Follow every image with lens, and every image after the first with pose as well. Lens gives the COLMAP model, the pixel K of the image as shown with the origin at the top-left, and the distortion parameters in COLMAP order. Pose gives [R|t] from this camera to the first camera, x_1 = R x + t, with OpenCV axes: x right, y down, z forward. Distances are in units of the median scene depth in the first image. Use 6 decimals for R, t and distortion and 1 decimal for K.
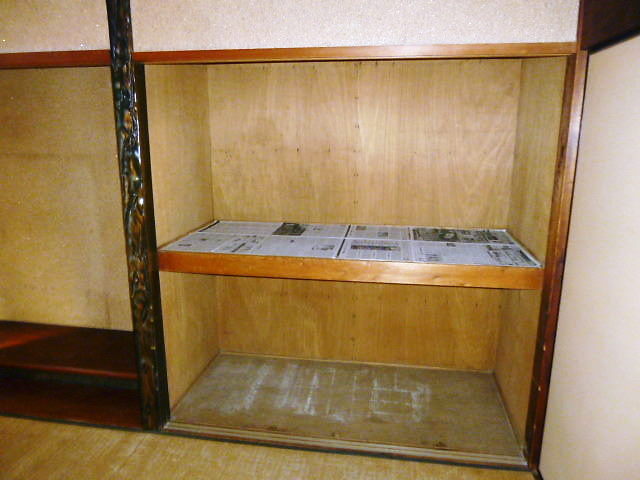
lens RADIAL K [[484.1, 0, 320.0], [0, 484.1, 240.0], [0, 0, 1]] dist [-0.031249, 0.012273]
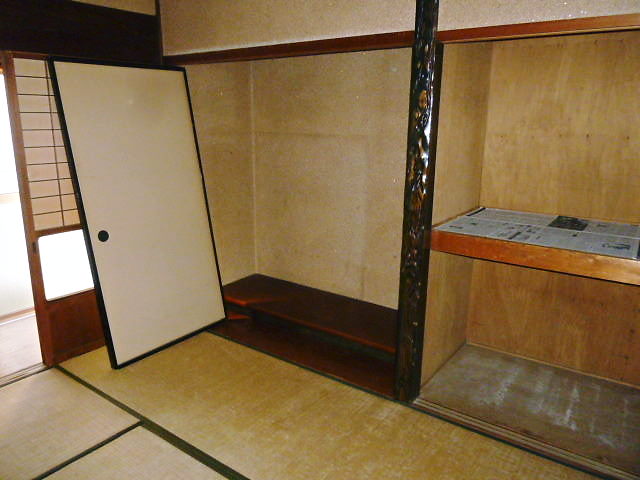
lens RADIAL K [[484.1, 0, 320.0], [0, 484.1, 240.0], [0, 0, 1]] dist [-0.031249, 0.012273]
pose [[0.896142, 0.113212, -0.429084, -0.095303], [-0.107280, 0.993499, 0.038076, 0.026925], [0.430606, 0.011911, 0.902462, -0.015581]]
